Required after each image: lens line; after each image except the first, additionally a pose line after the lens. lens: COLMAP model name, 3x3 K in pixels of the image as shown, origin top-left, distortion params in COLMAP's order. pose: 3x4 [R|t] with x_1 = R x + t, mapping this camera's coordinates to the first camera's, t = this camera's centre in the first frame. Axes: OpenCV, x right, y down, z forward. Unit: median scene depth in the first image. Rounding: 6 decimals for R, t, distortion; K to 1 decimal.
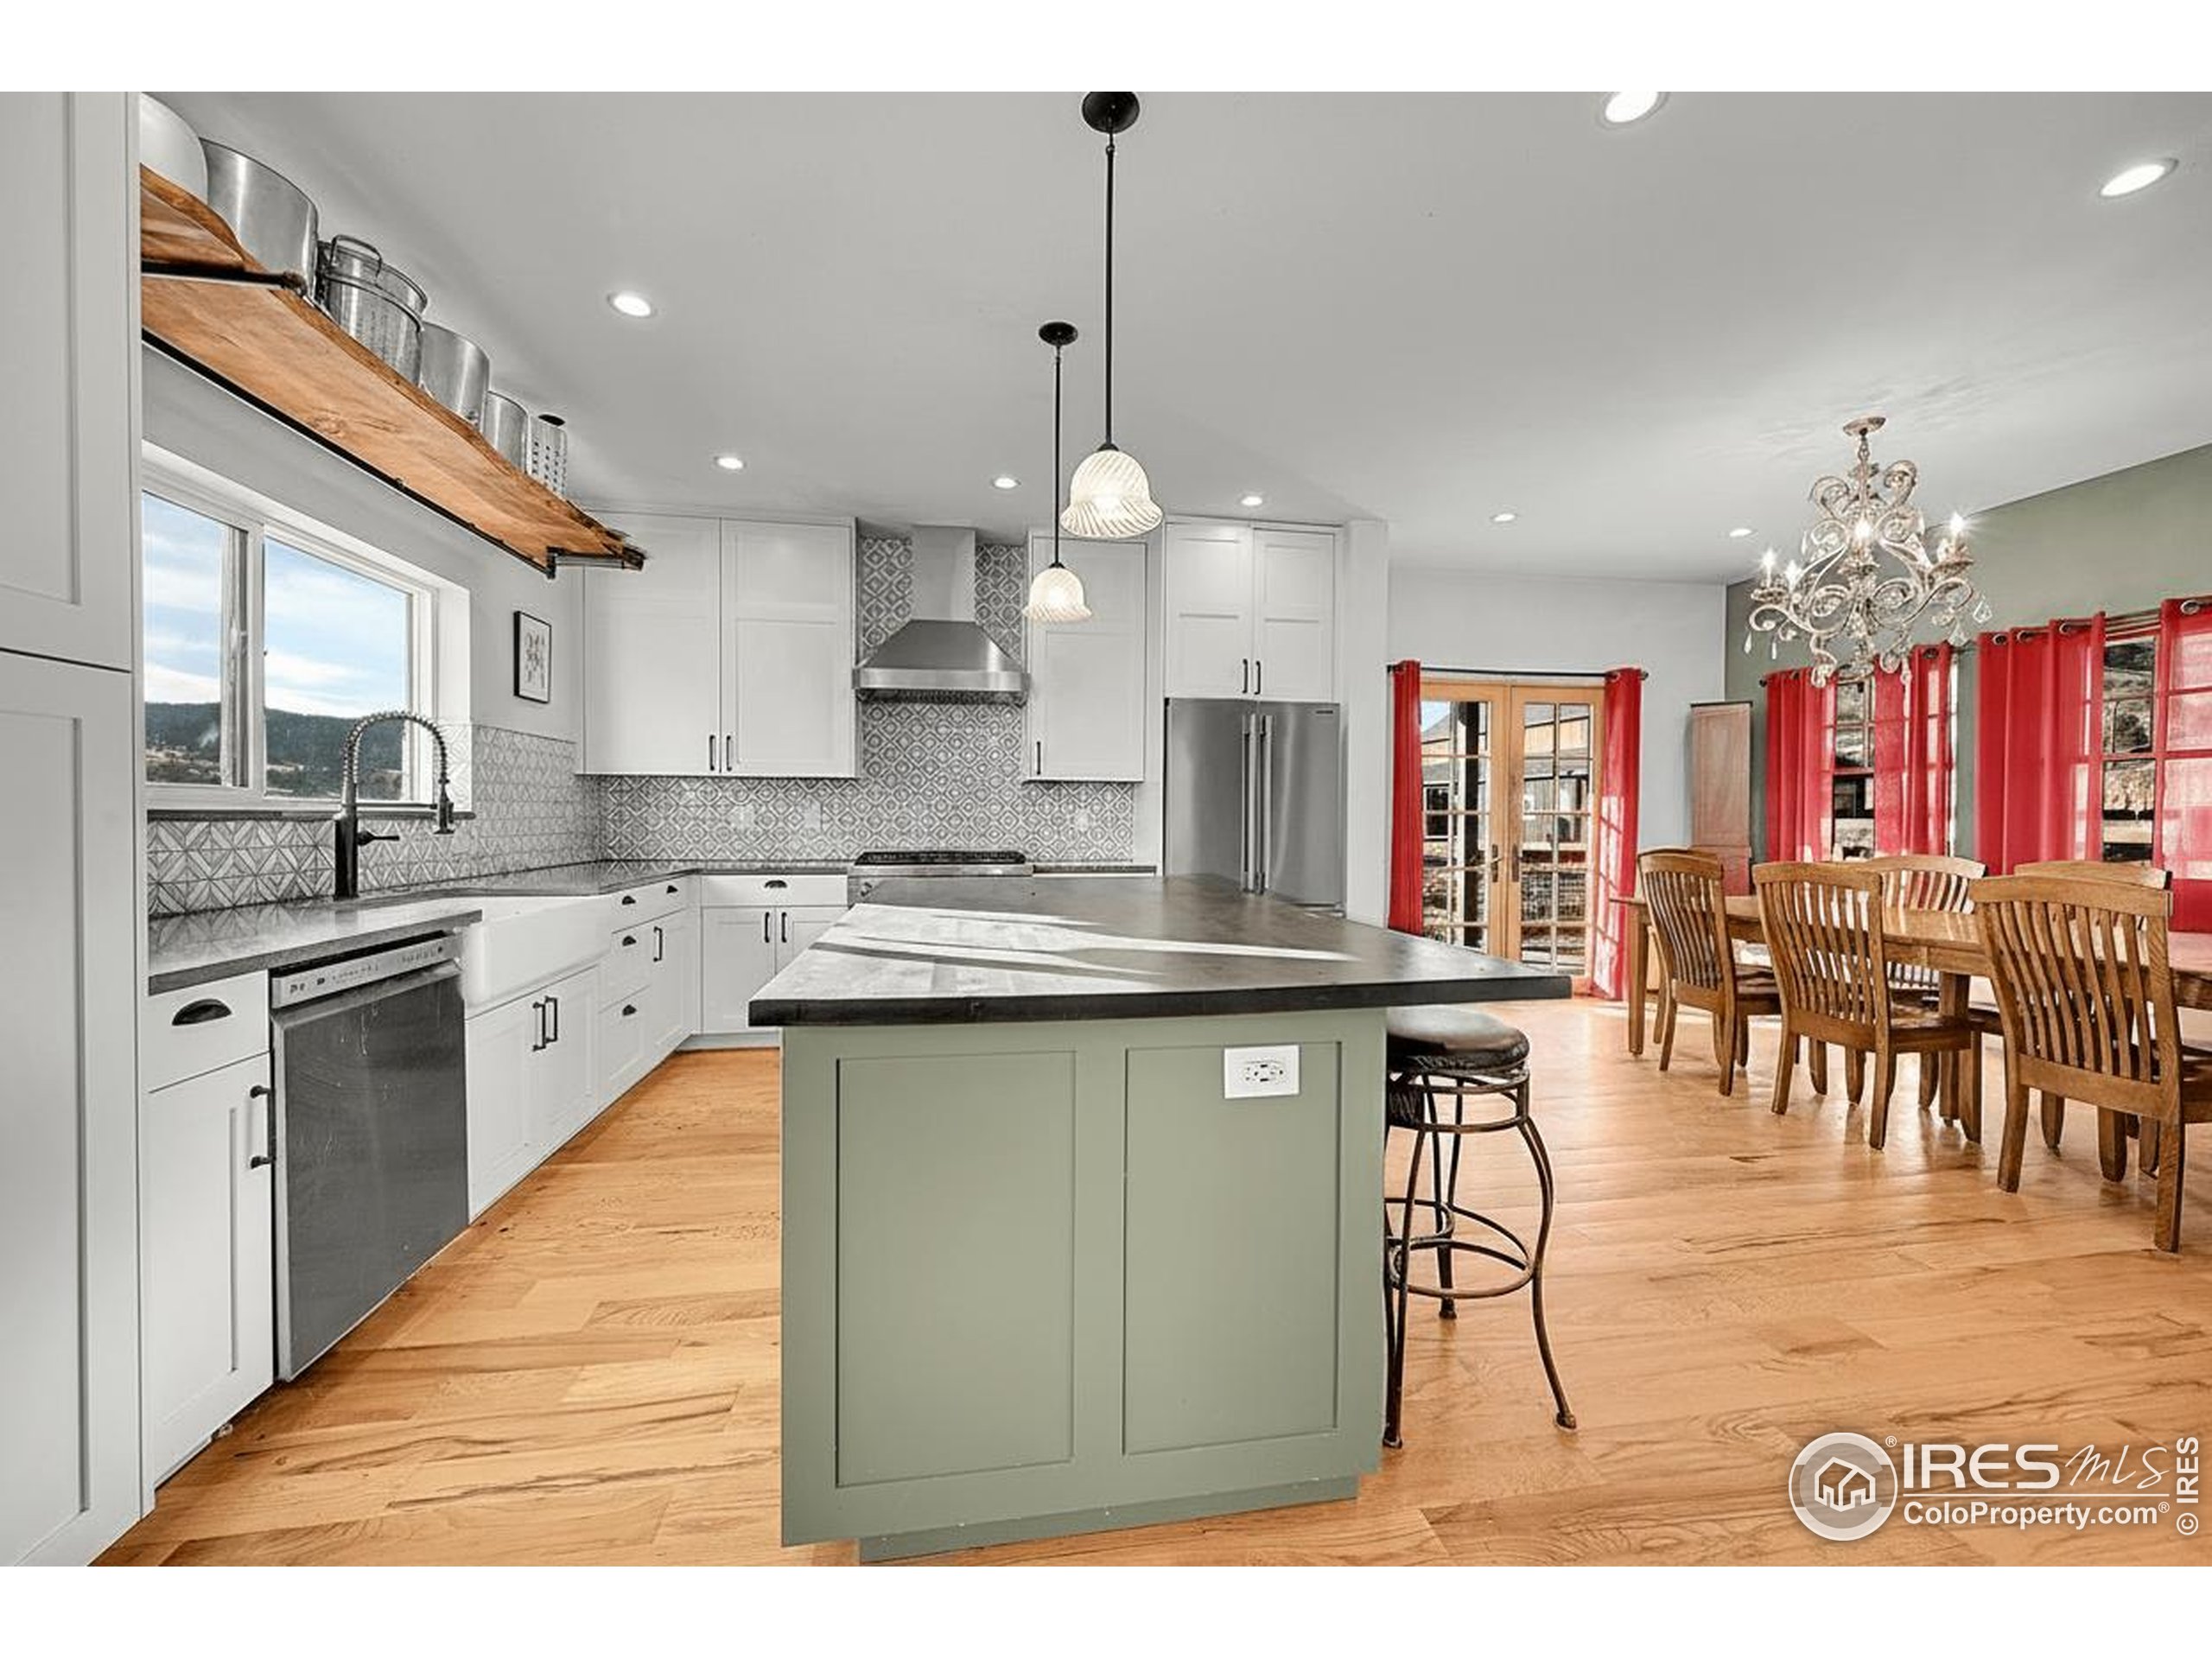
lens RADIAL K [[885.6, 0, 1104.6], [0, 885.6, 833.7], [0, 0, 1]] dist [0.000052, 0.000357]
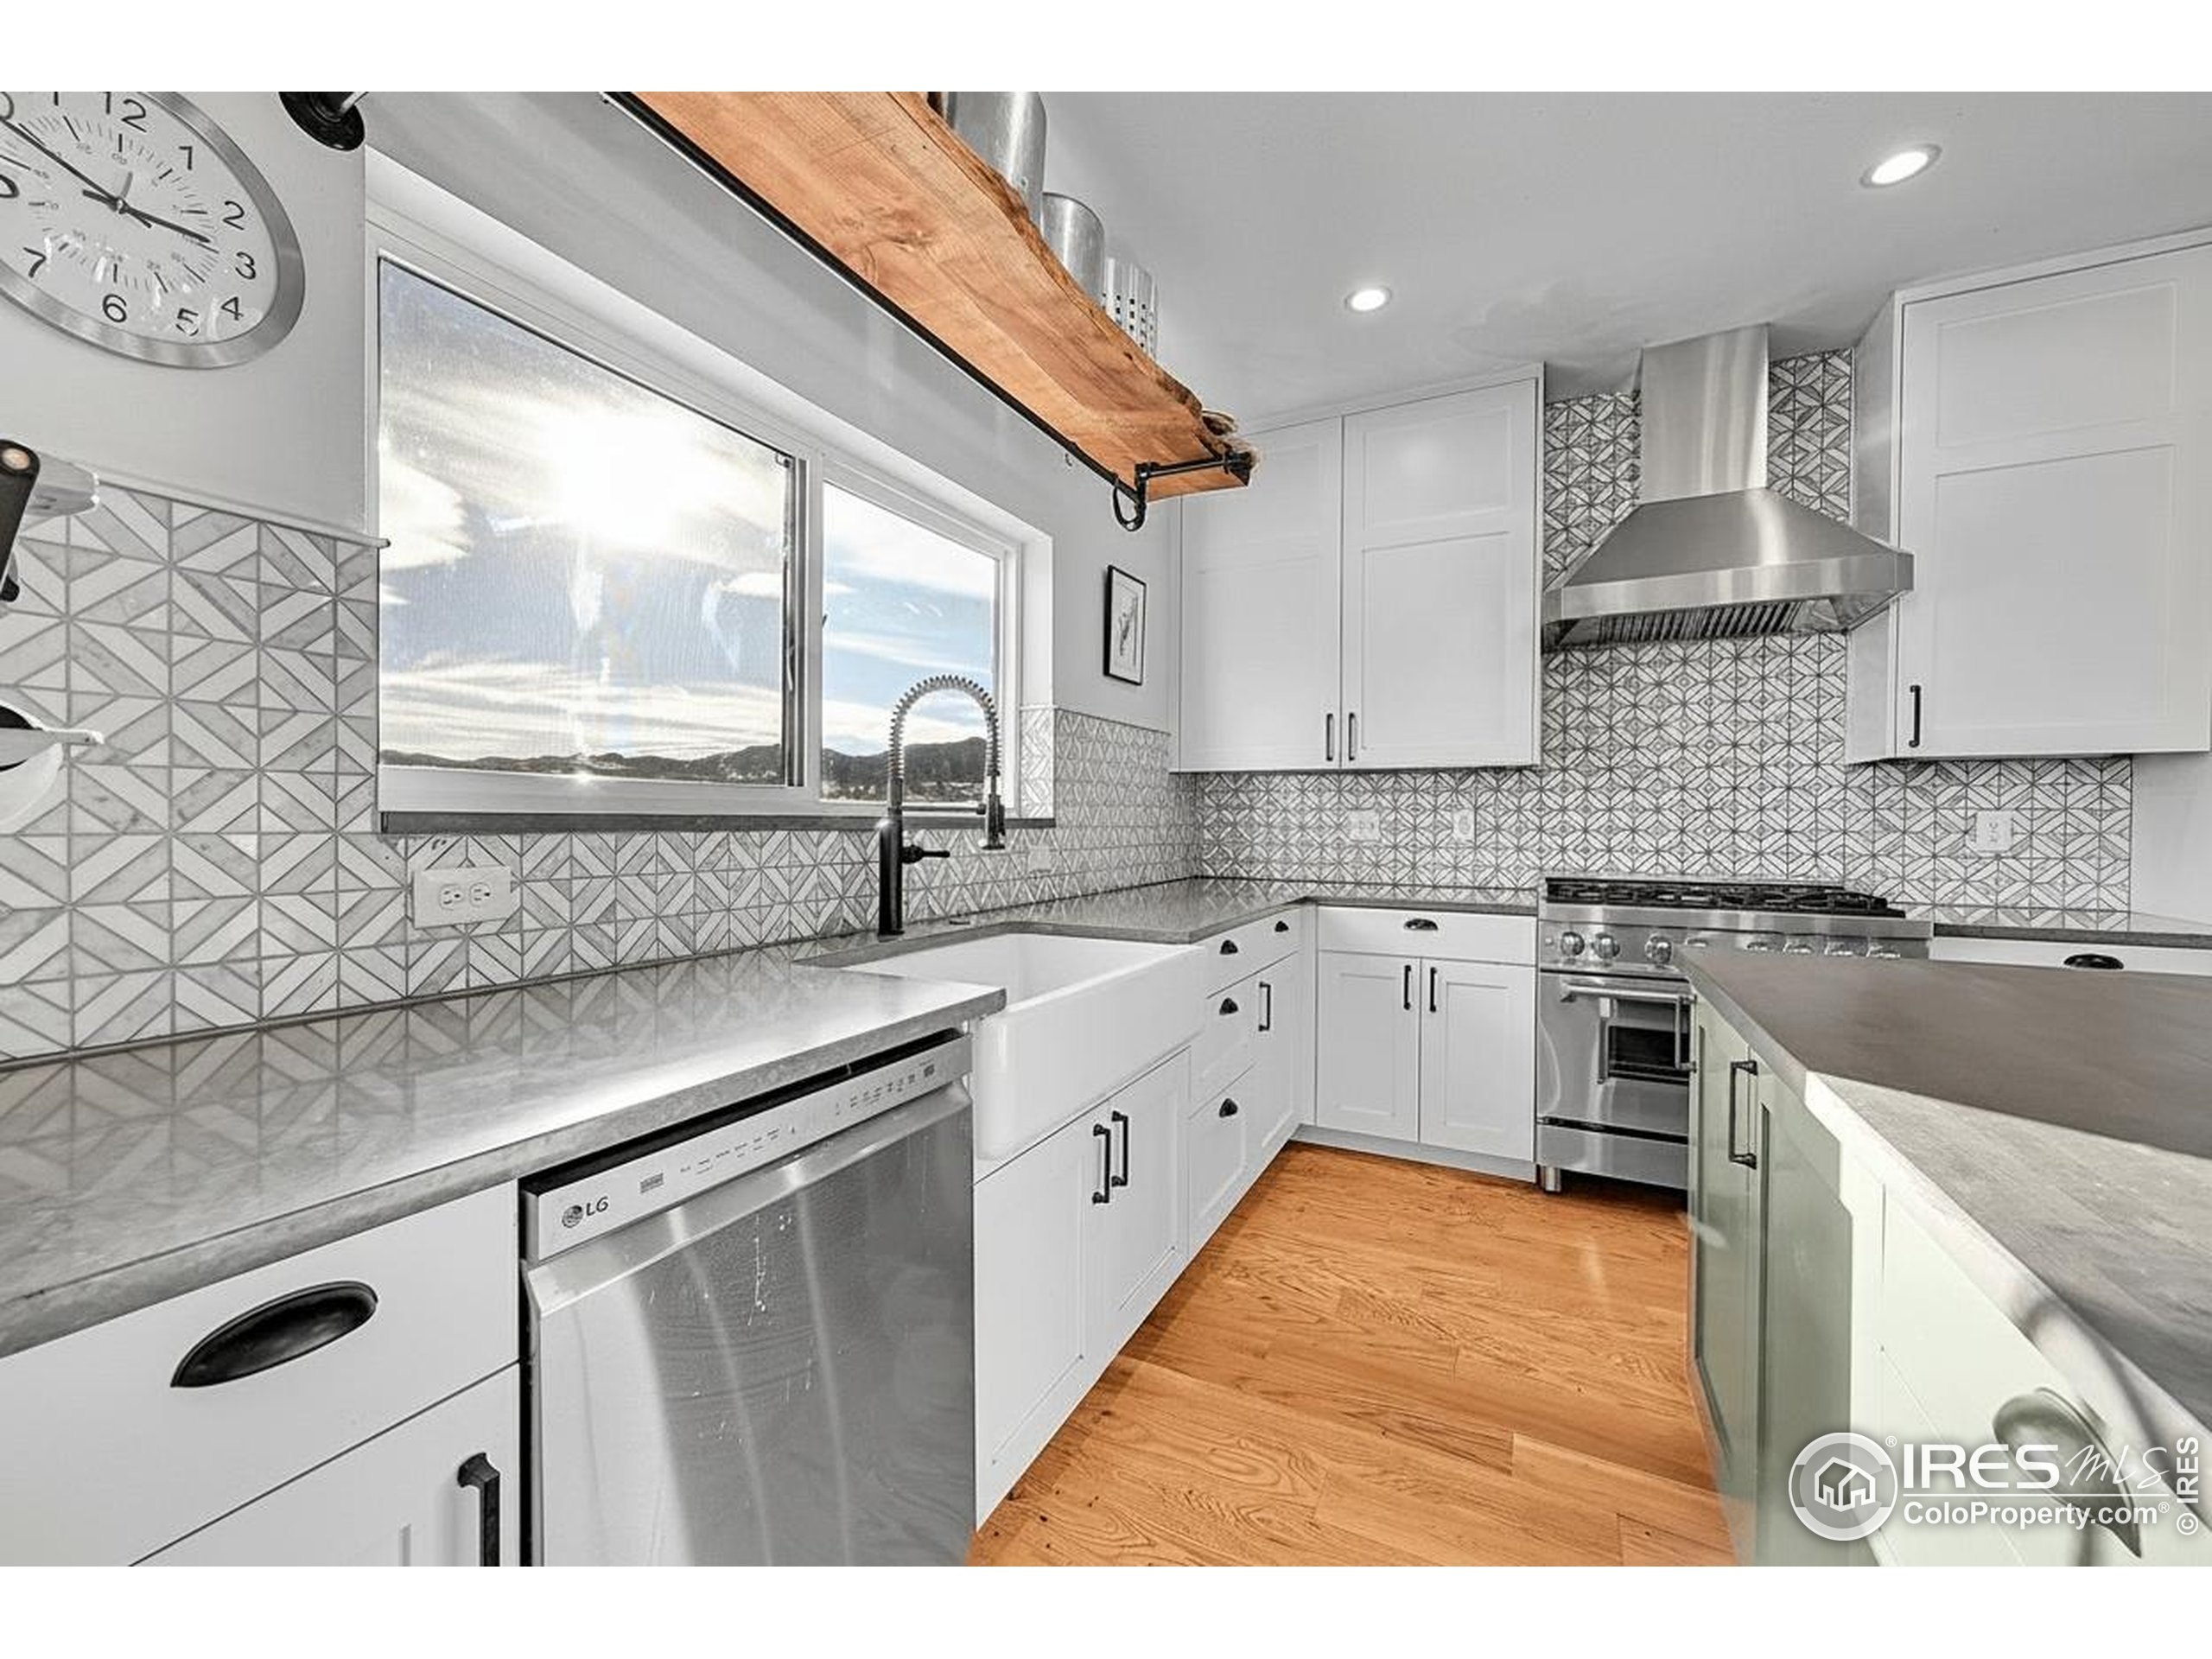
lens RADIAL K [[885.6, 0, 1099.7], [0, 885.6, 833.1], [0, 0, 1]] dist [0.000052, 0.000357]
pose [[0.809030, 0.006528, -0.587732, -0.253492], [-0.011420, 0.999924, -0.004613, -0.009749], [0.587657, 0.010444, 0.809043, 0.453465]]
